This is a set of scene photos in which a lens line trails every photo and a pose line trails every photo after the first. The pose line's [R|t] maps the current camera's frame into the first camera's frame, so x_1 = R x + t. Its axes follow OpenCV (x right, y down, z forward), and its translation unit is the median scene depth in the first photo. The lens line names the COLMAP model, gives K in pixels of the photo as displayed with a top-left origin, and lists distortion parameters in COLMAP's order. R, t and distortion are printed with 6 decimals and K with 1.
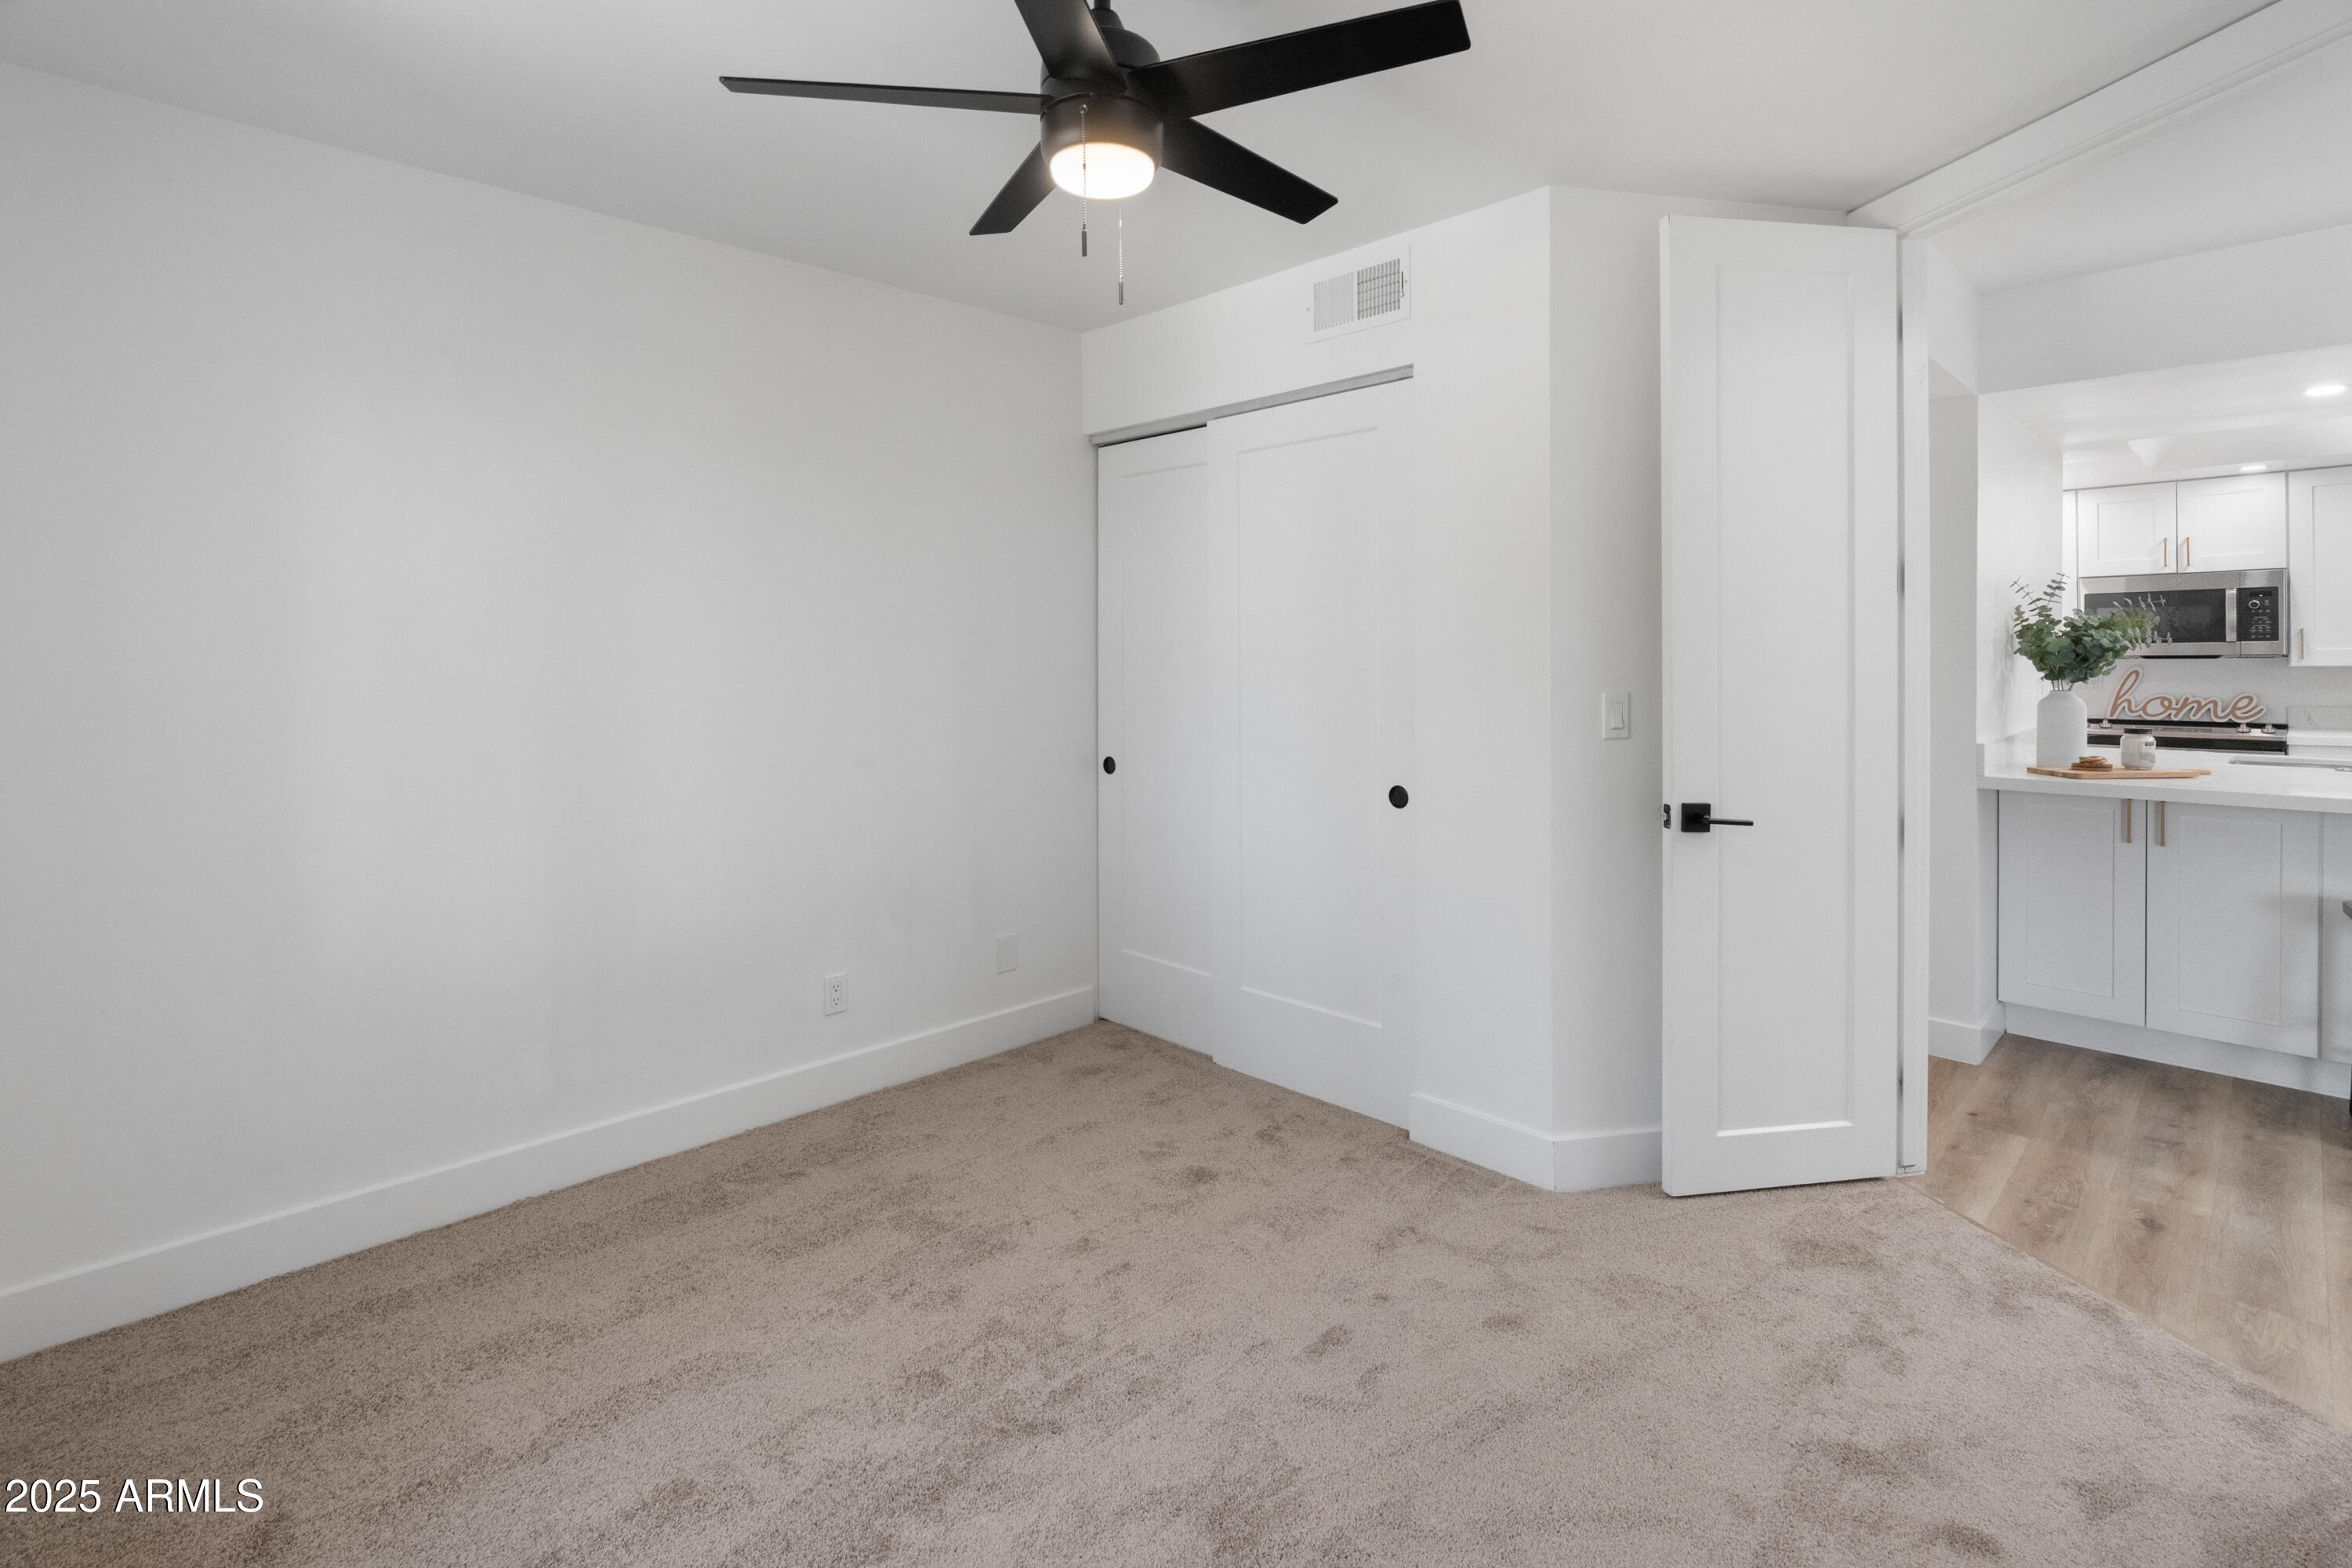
lens RADIAL K [[1097.5, 0, 1170.7], [0, 1097.5, 678.2], [0, 0, 1]] dist [-0.008795, 0.002072]
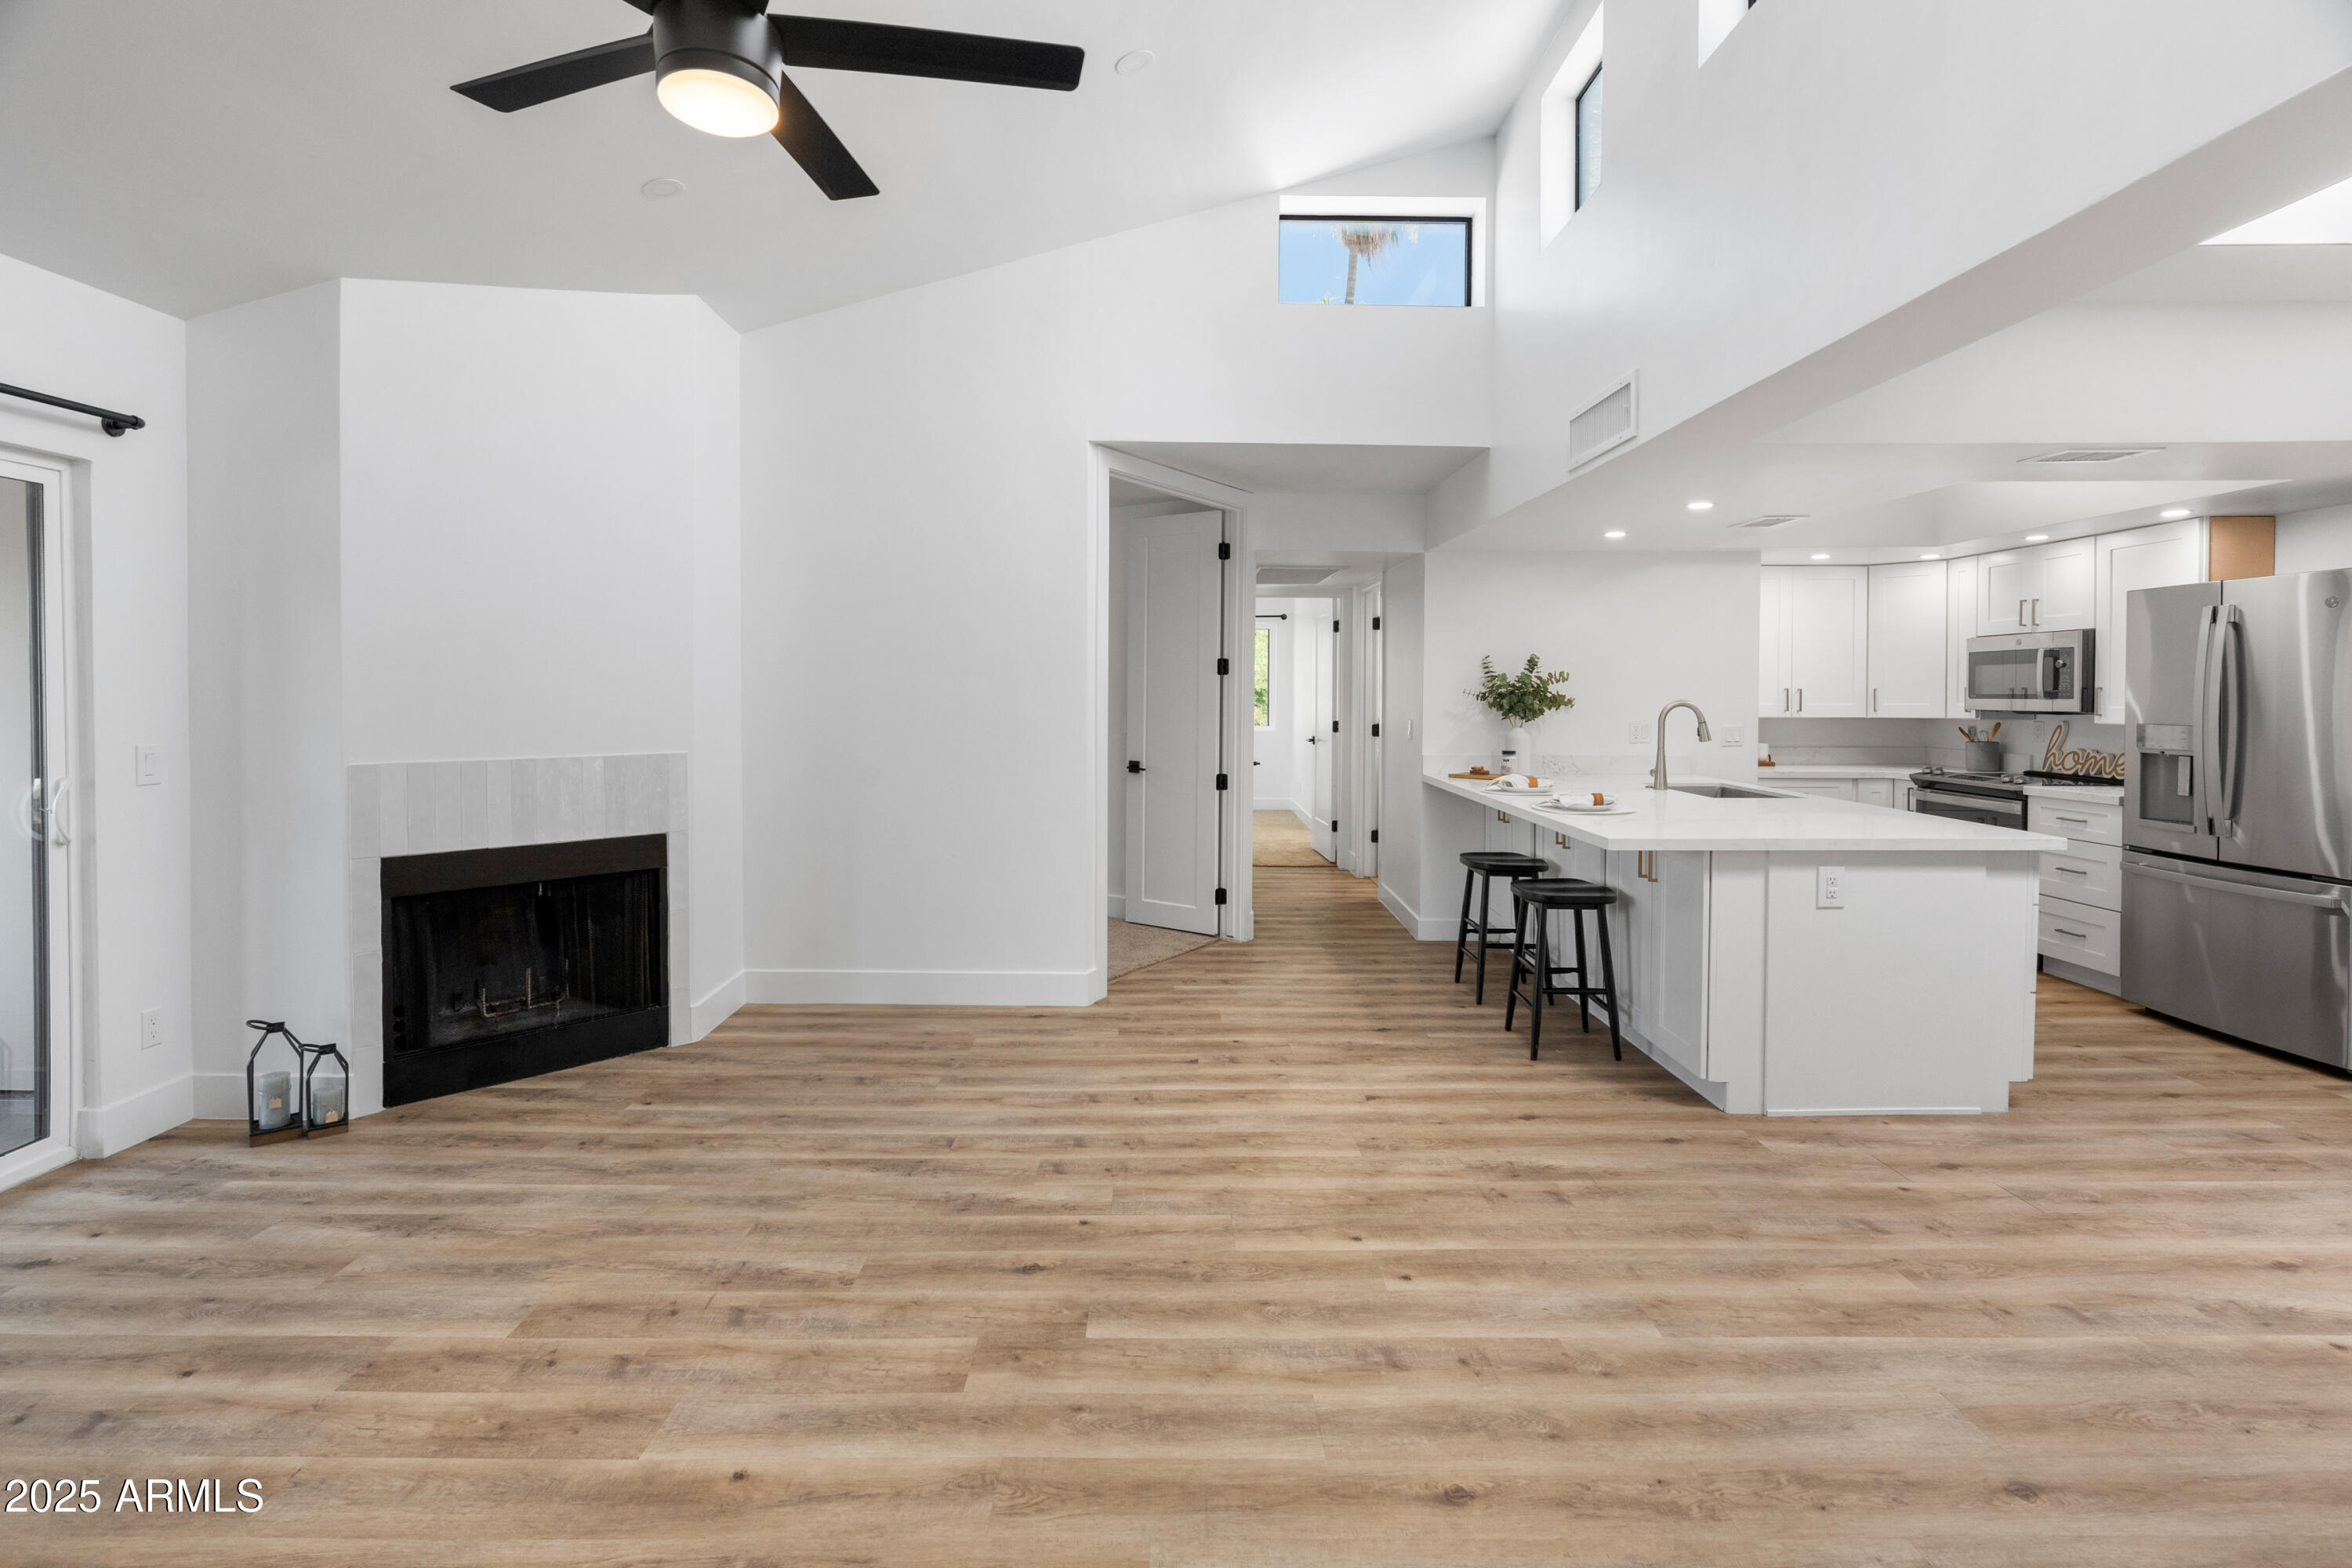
lens RADIAL K [[1097.5, 0, 1166.0], [0, 1097.5, 700.3], [0, 0, 1]] dist [-0.008795, 0.002072]
pose [[0.719550, 0.019588, -0.694165, 1.119479], [-0.025109, 0.999682, 0.002182, -0.012942], [0.693987, 0.015860, 0.719813, -0.356438]]
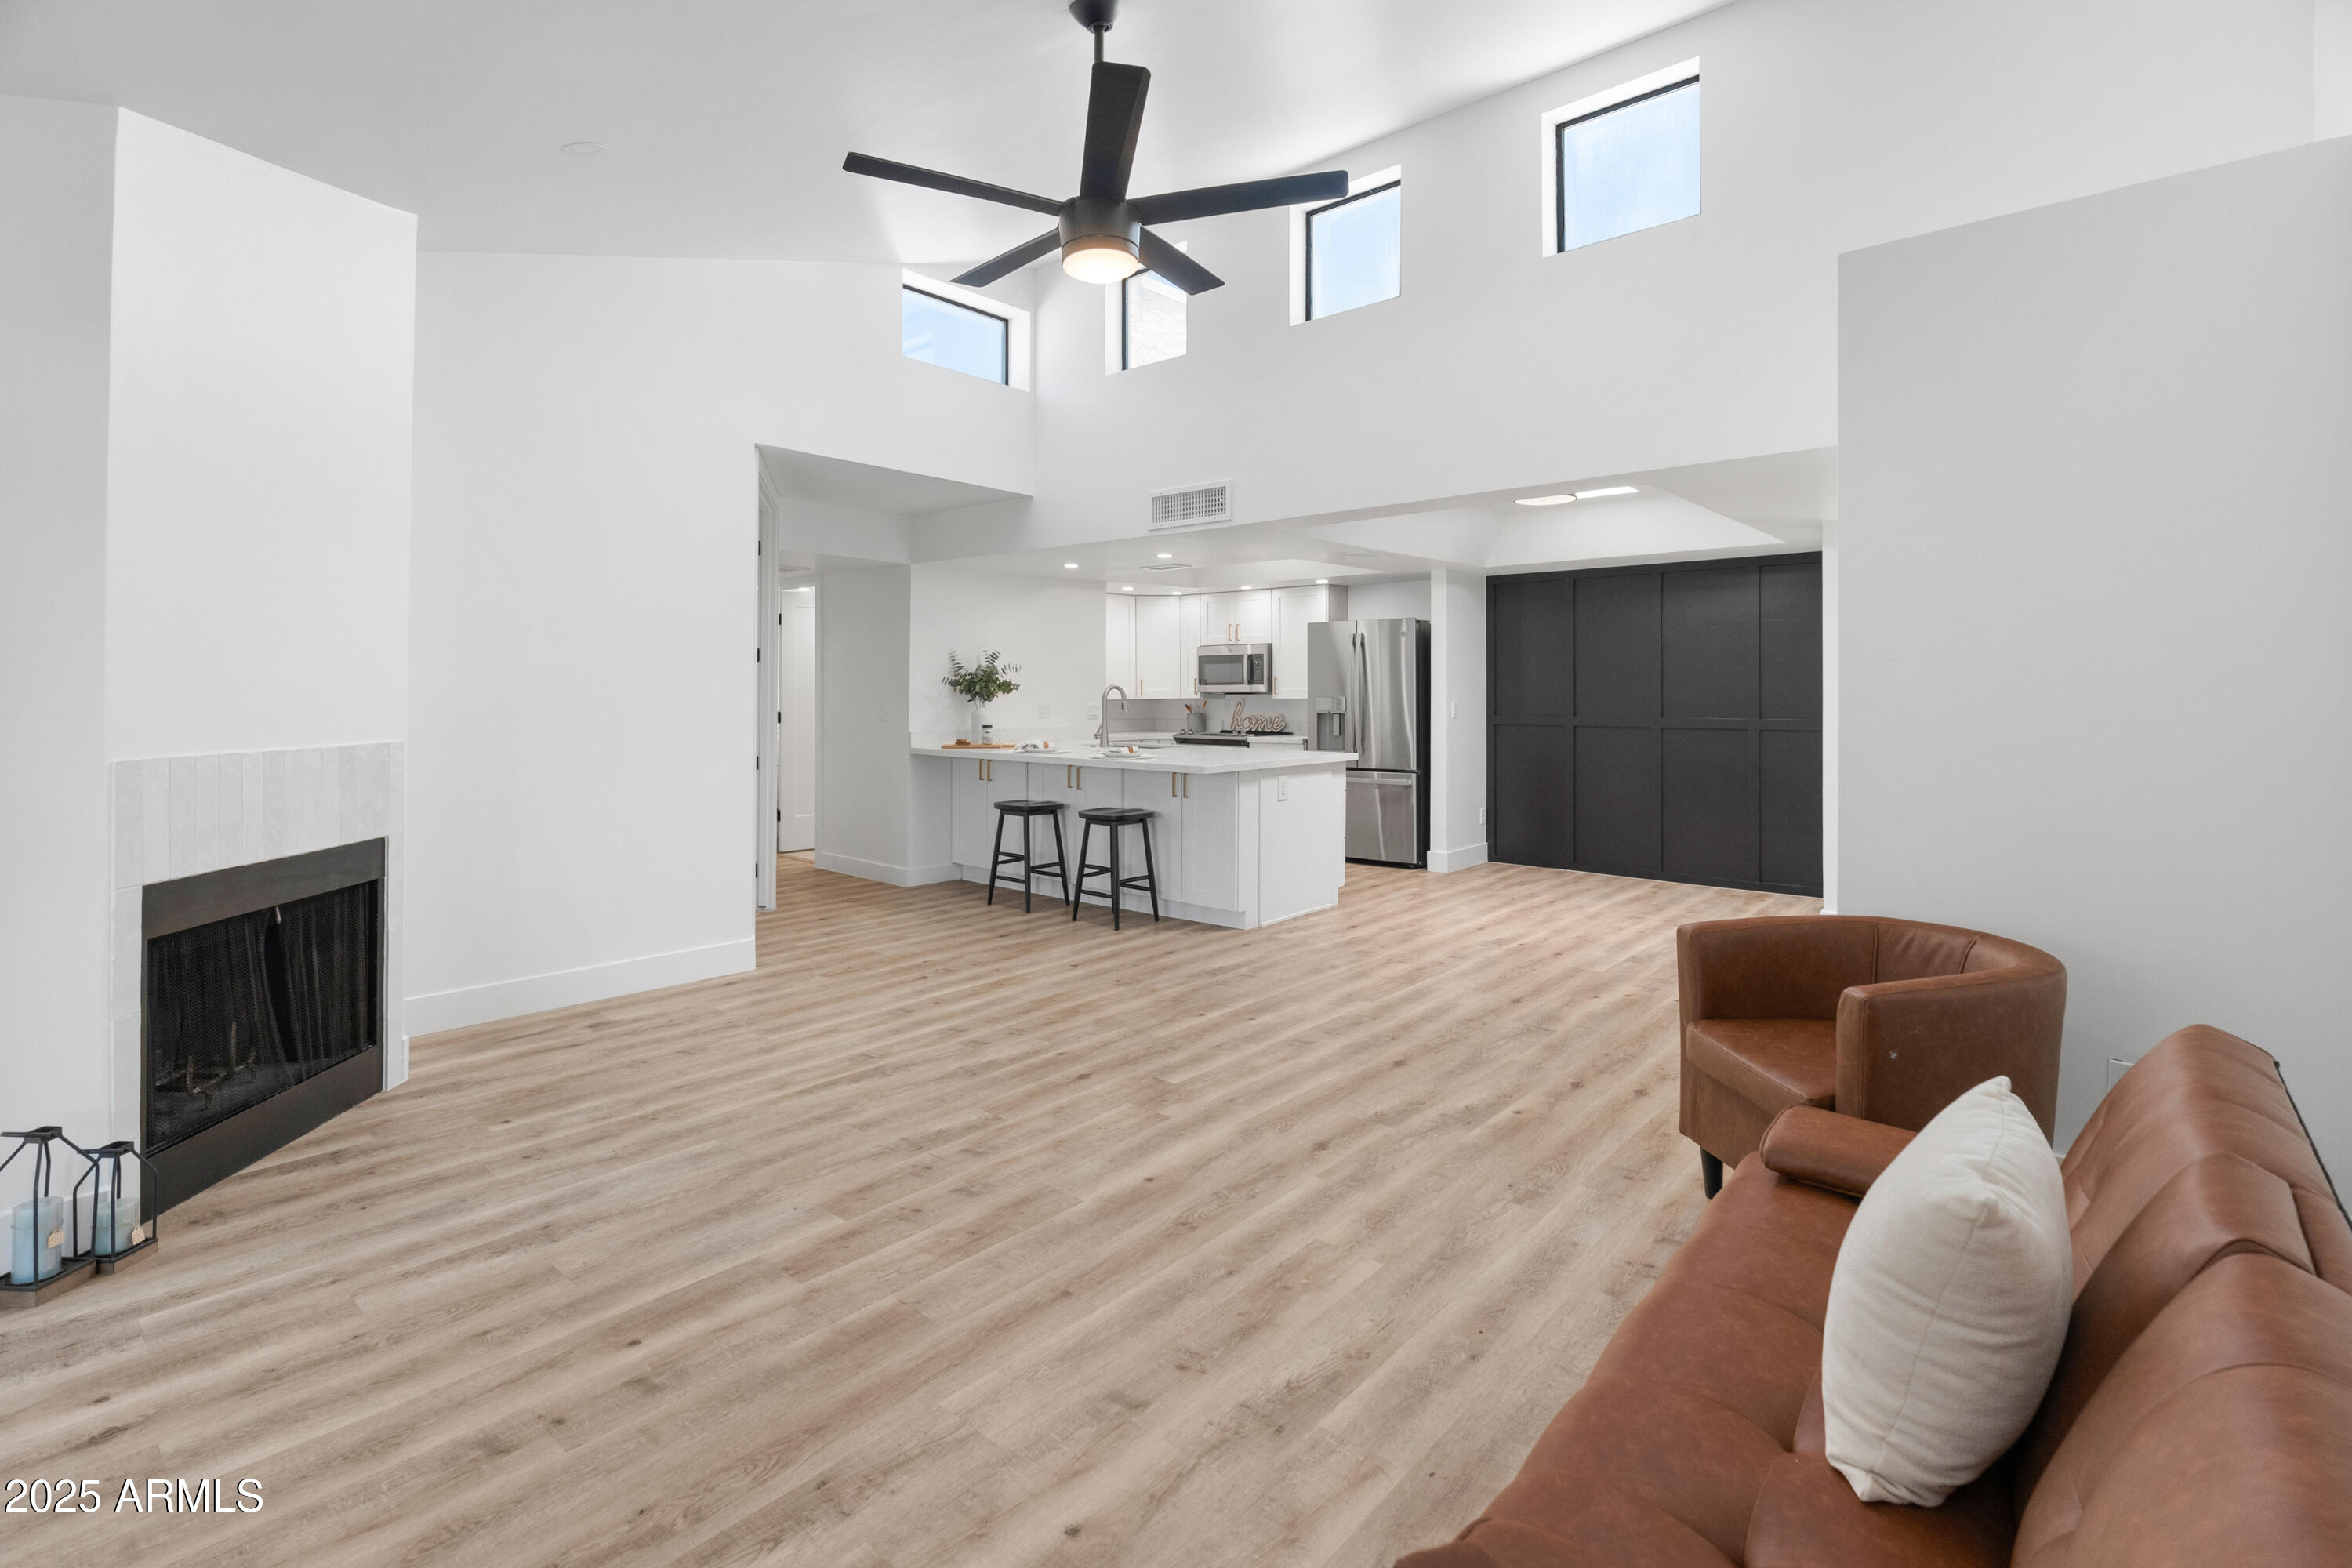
lens RADIAL K [[1097.5, 0, 1170.7], [0, 1097.5, 676.3], [0, 0, 1]] dist [-0.008795, 0.002072]
pose [[0.996576, 0.010732, 0.081978, 0.721972], [-0.007931, 0.999376, -0.034423, 0.015537], [-0.082296, 0.033655, 0.996040, -0.760134]]
